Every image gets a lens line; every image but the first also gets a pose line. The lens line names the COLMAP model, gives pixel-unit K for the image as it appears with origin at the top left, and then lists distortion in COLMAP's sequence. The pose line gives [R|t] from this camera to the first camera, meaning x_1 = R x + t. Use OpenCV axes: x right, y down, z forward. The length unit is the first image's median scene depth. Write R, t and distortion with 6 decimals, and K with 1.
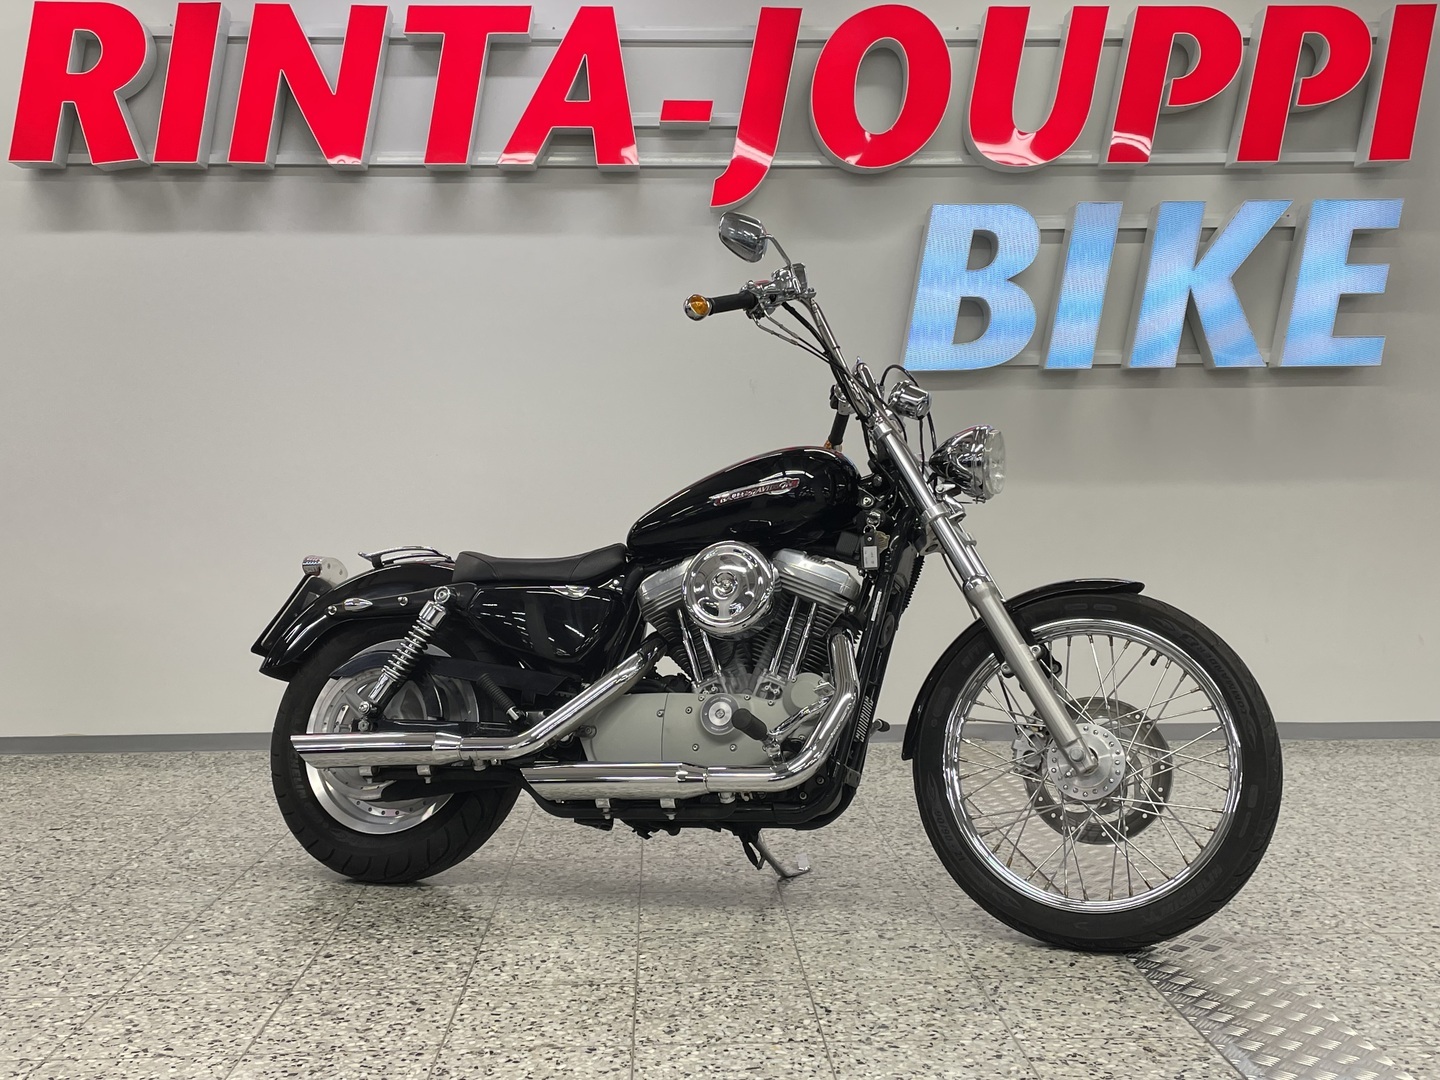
lens RADIAL K [[1522.0, 0, 709.4], [0, 1522.0, 536.0], [0, 0, 1]] dist [0.110283, -0.167292]
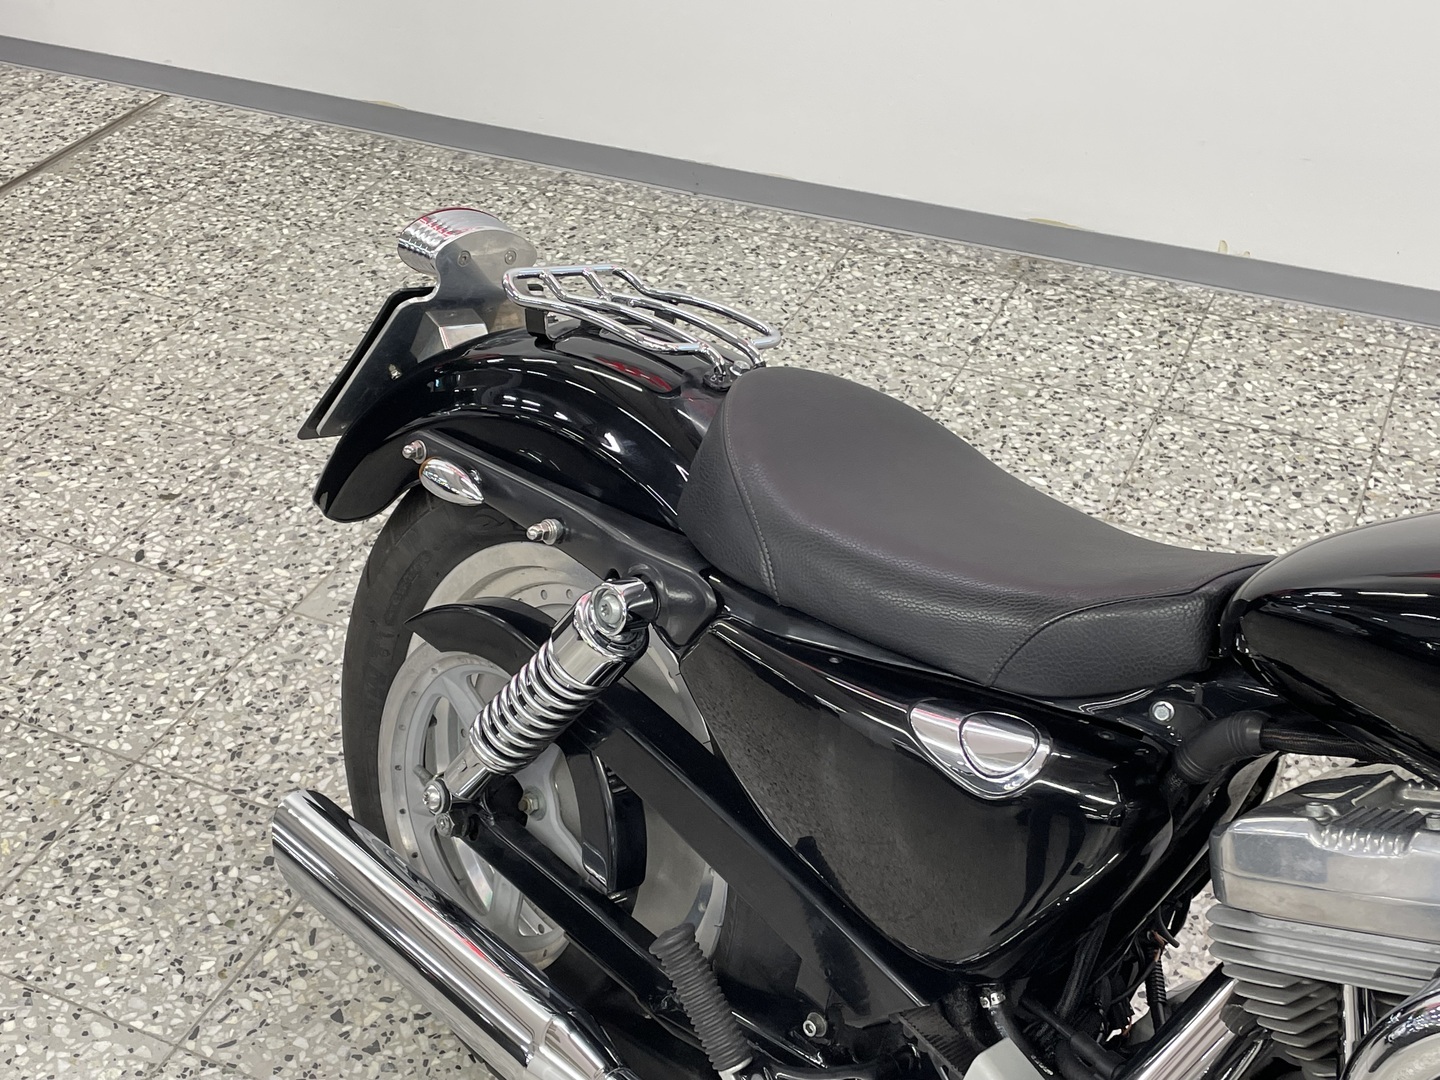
lens RADIAL K [[1742.3, 0, 700.4], [0, 1742.3, 547.3], [0, 0, 1]] dist [0.117444, -0.211138]
pose [[0.889973, 0.262016, -0.373222, -0.025081], [0.004796, 0.813024, 0.582211, -0.184972], [0.455987, -0.519942, 0.722313, 0.752737]]
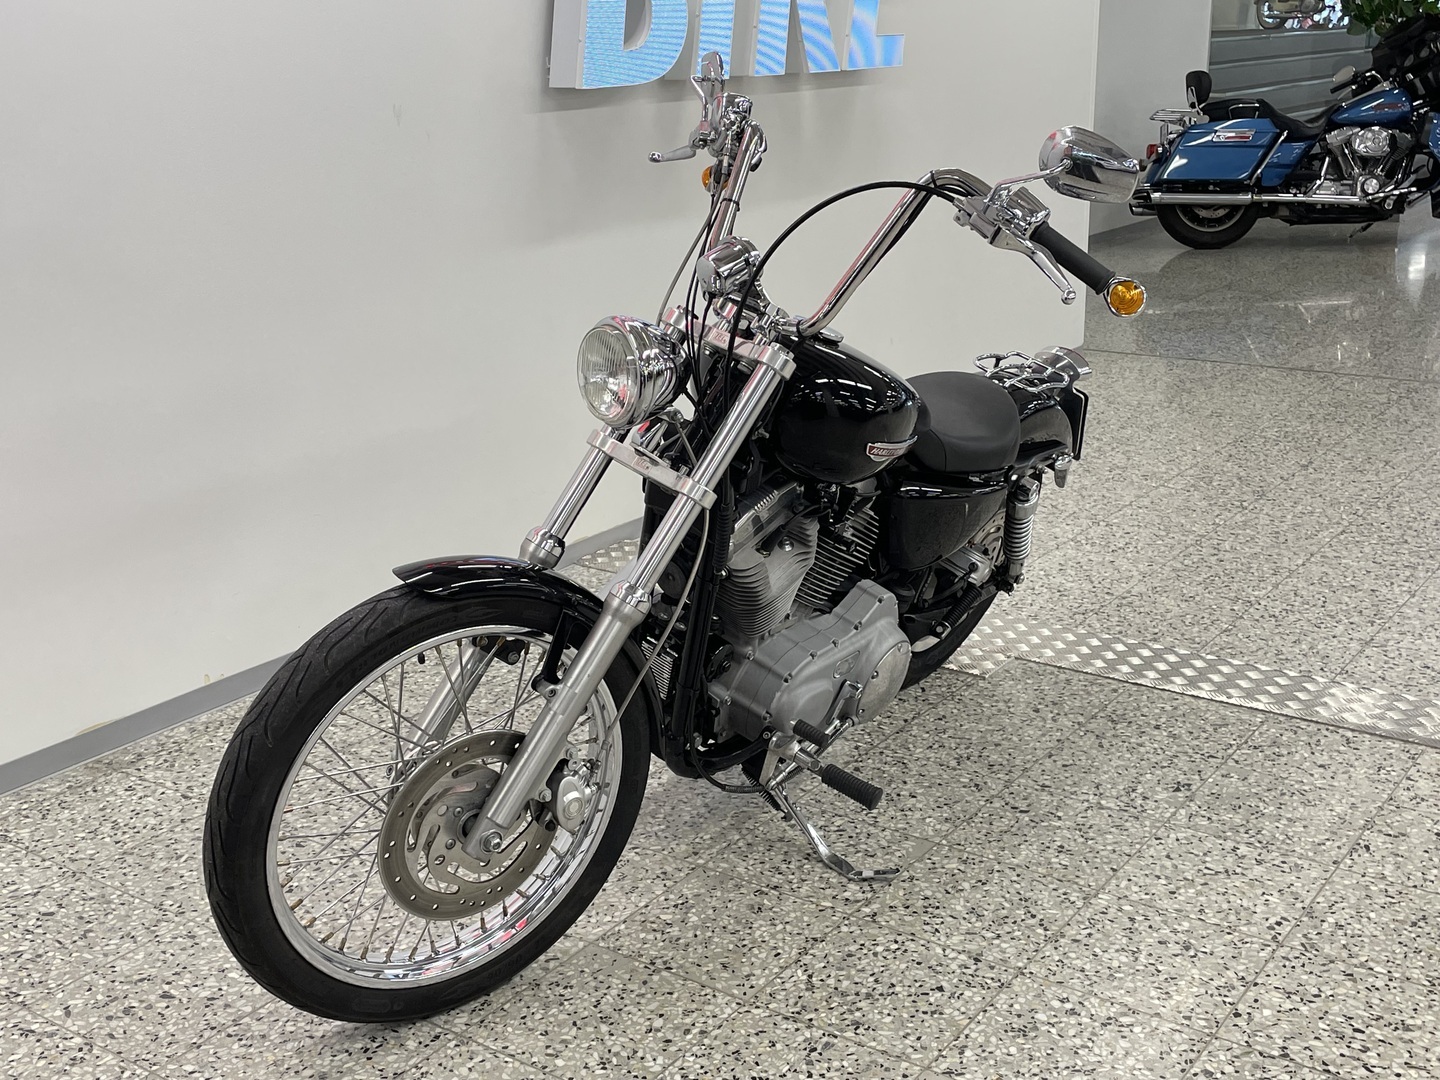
lens RADIAL K [[1685.0, 0, 716.9], [0, 1685.0, 519.3], [0, 0, 1]] dist [0.110429, -0.178093]
pose [[0.603588, -0.228426, 0.763874, -0.766641], [0.039341, 0.965446, 0.257617, -0.175523], [-0.796325, -0.125442, 0.591718, 0.660558]]
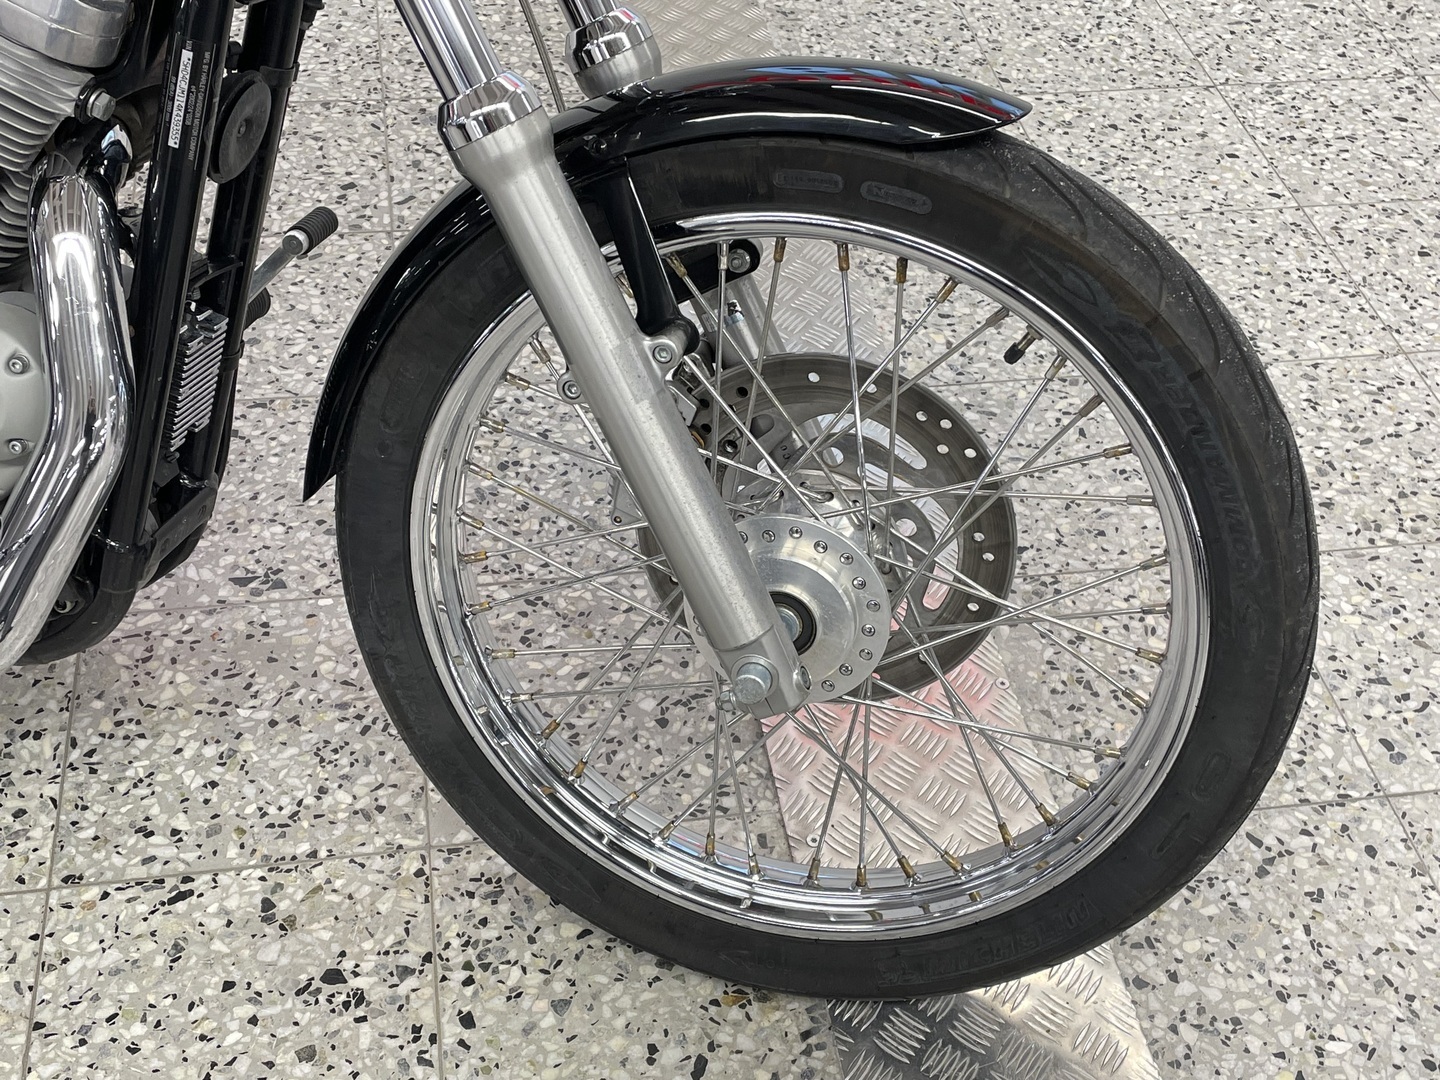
lens RADIAL K [[1742.0, 0, 717.5], [0, 1742.0, 537.0], [0, 0, 1]] dist [0.122324, -0.215265]
pose [[0.989475, -0.048032, 0.136502, 0.153130], [-0.056598, 0.739704, 0.670548, -0.123390], [-0.133179, -0.671216, 0.729200, 0.627781]]
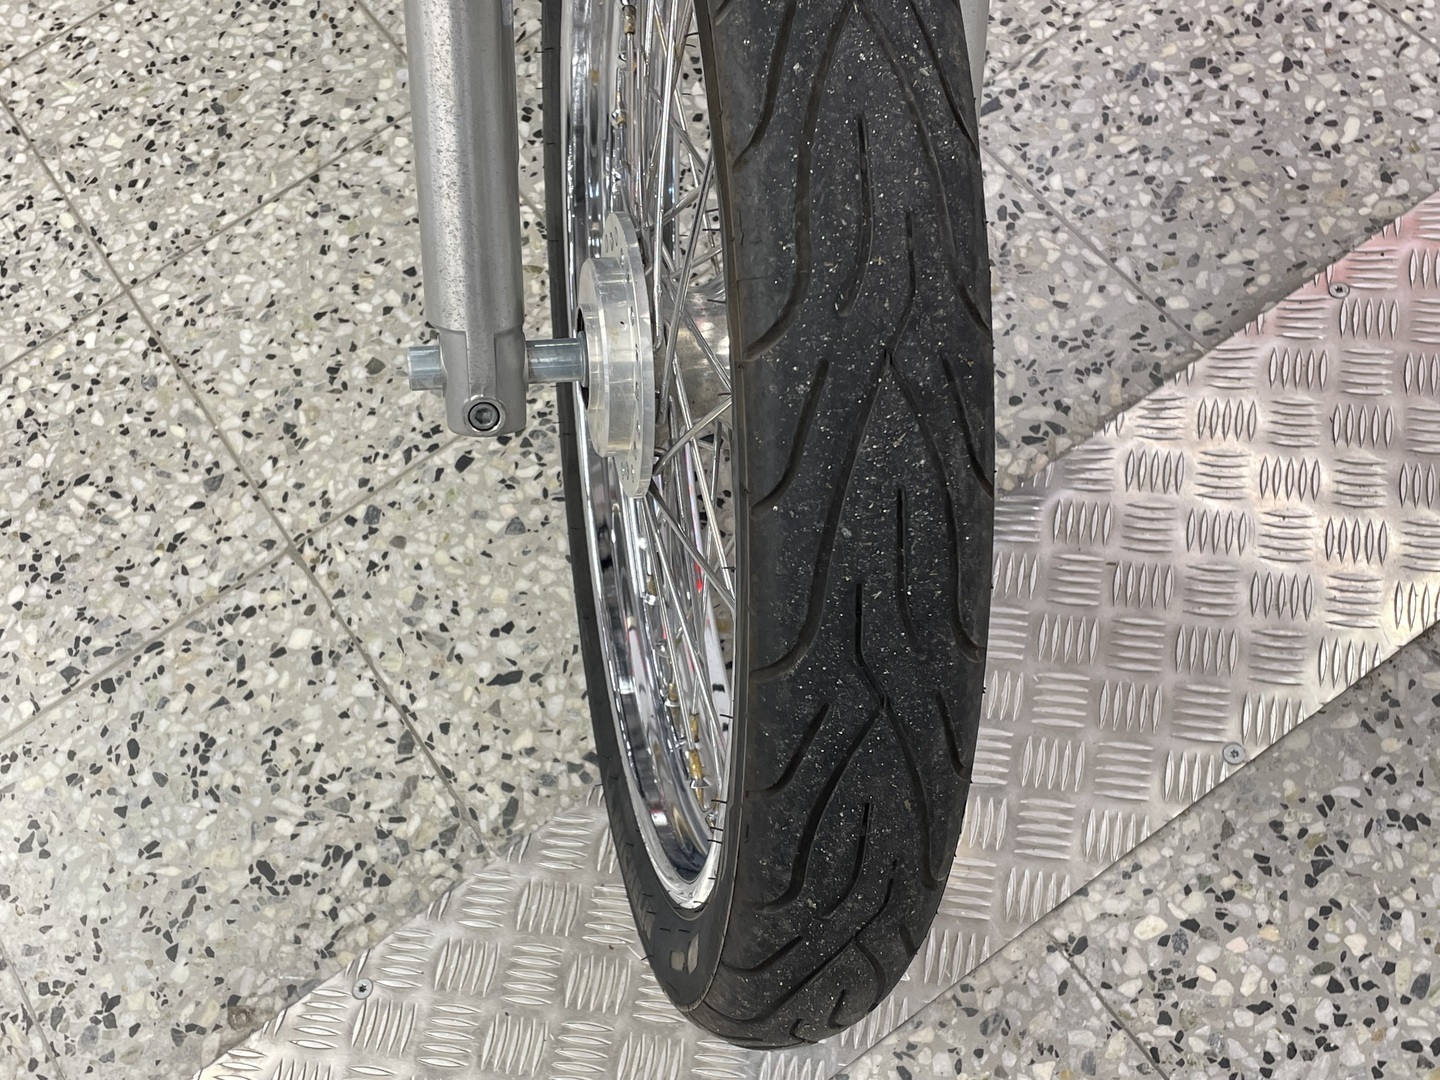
lens RADIAL K [[1741.8, 0, 734.8], [0, 1741.8, 550.1], [0, 0, 1]] dist [0.109516, -0.189340]
pose [[0.531944, 0.710336, -0.460932, 0.370440], [0.136328, 0.465394, 0.874542, -0.087975], [0.835733, -0.528045, 0.150725, 0.837538]]
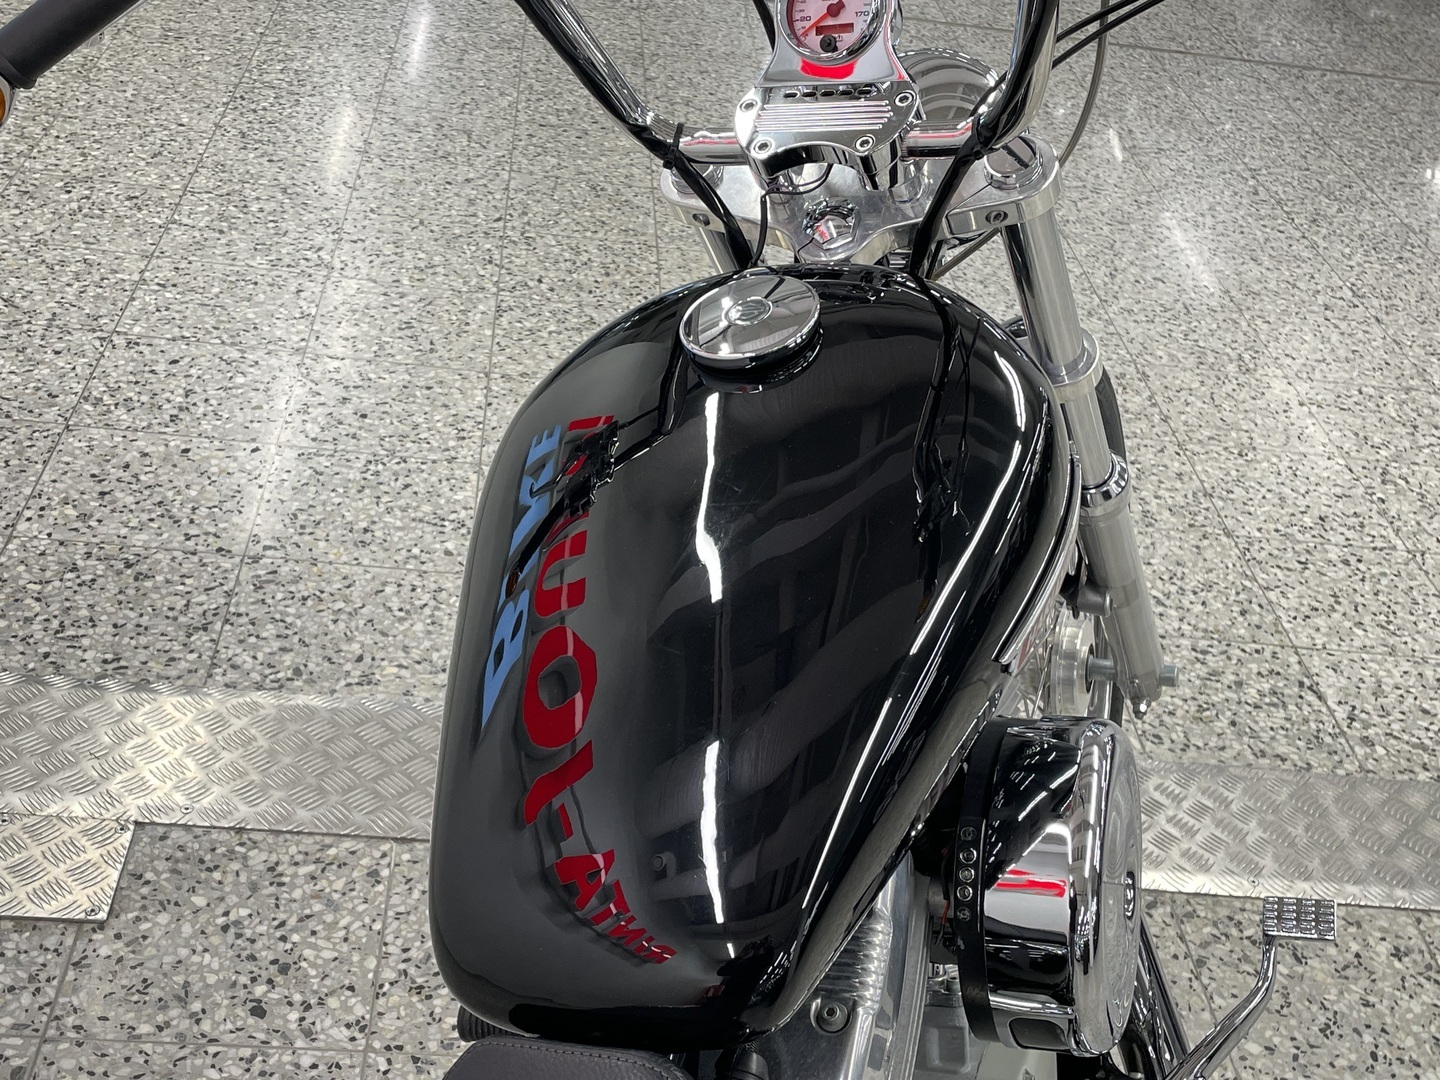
lens RADIAL K [[1762.9, 0, 720.0], [0, 1762.9, 540.0], [0, 0, 1]] dist [0.110801, -0.197525]
pose [[-0.027014, -0.534244, 0.844898, -0.229608], [-0.111835, 0.841516, 0.528530, -0.185347], [-0.993360, -0.080211, -0.082480, 1.036499]]
